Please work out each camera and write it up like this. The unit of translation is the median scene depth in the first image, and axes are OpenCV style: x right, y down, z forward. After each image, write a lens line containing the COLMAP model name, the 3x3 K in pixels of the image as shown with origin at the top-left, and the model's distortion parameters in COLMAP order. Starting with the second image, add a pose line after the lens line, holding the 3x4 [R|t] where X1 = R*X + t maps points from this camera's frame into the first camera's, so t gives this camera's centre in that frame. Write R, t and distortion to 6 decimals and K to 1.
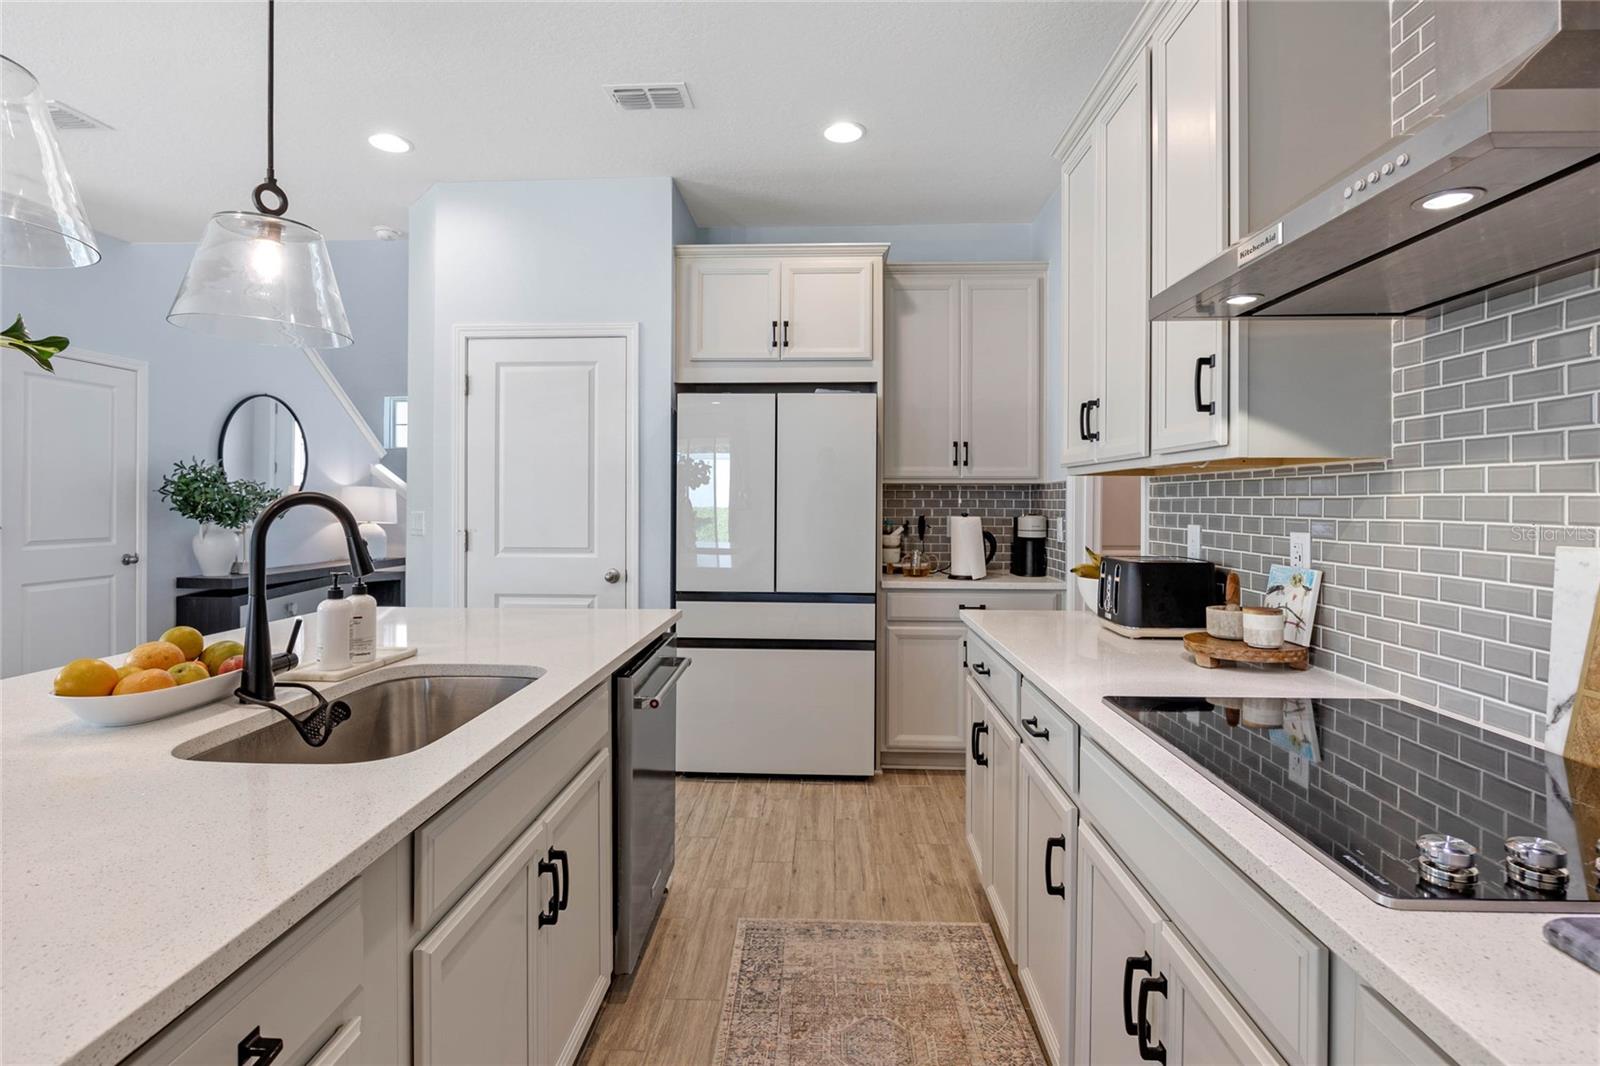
lens RADIAL K [[808.8, 0, 787.6], [0, 808.8, 503.5], [0, 0, 1]] dist [0.000108, -0.000022]
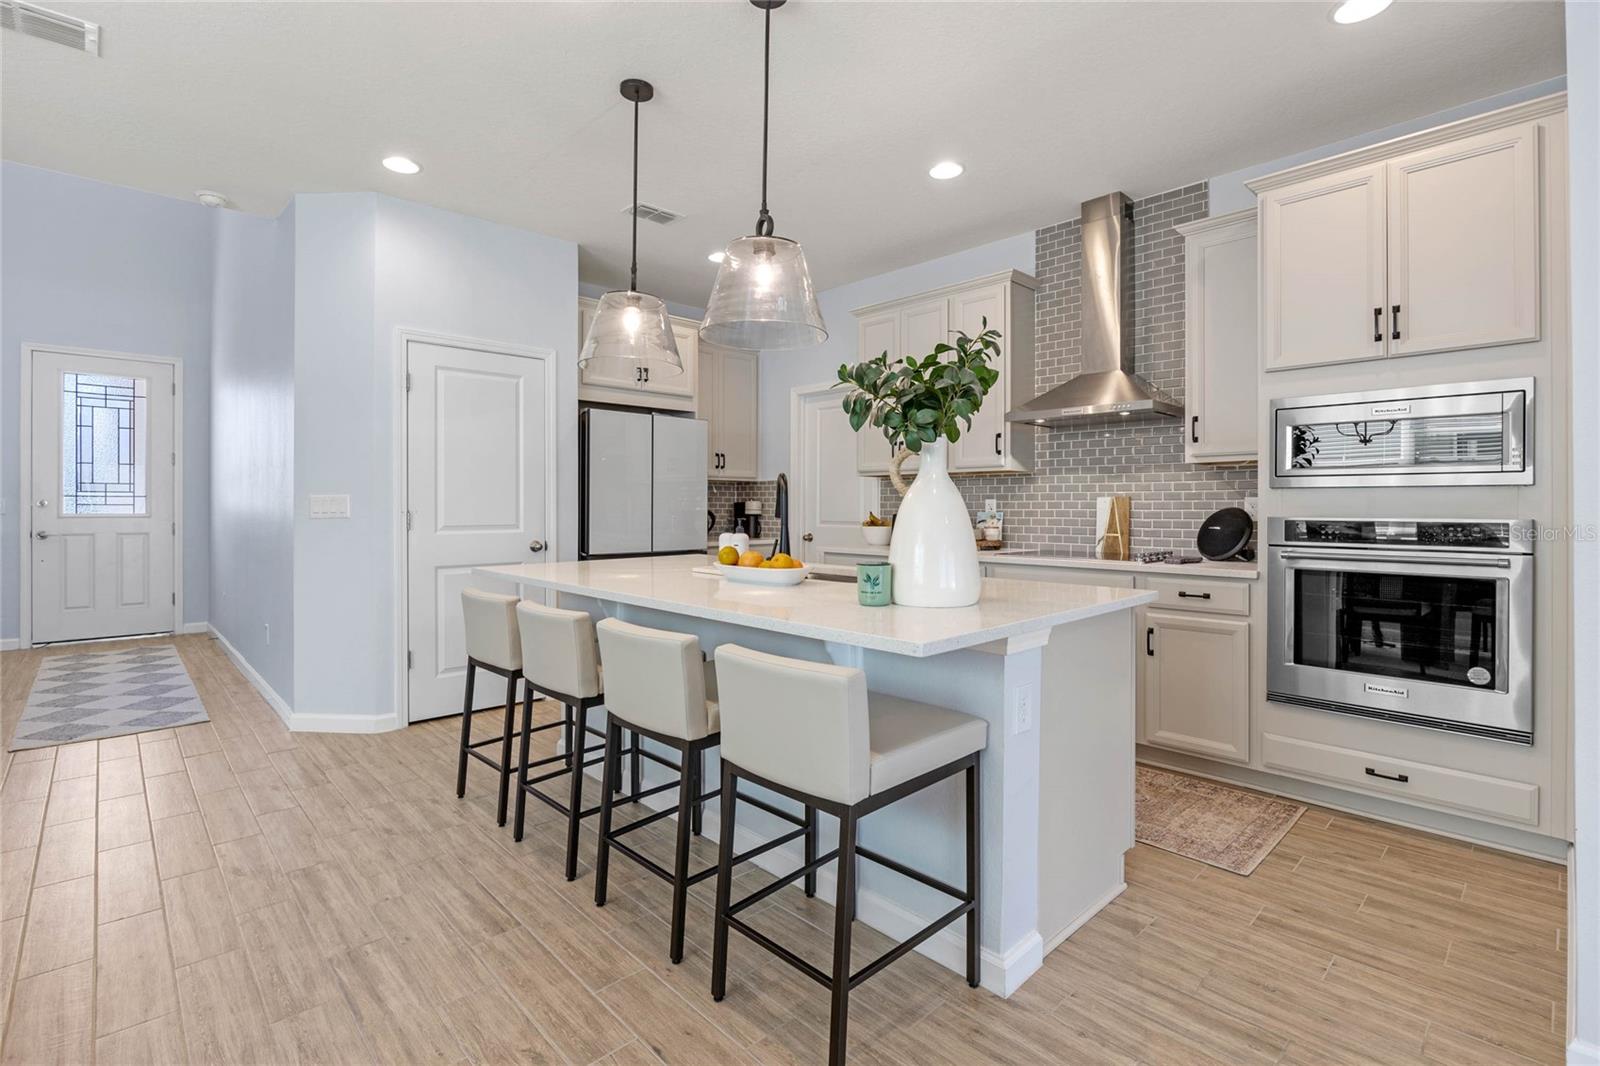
lens RADIAL K [[735.6, 0, 801.9], [0, 735.6, 518.5], [0, 0, 1]] dist [-0.001377, -0.000154]
pose [[0.685749, -0.014741, 0.727688, -0.796546], [0.002784, 0.999841, 0.017631, 0.027928], [-0.727832, -0.010064, 0.685681, -0.106658]]
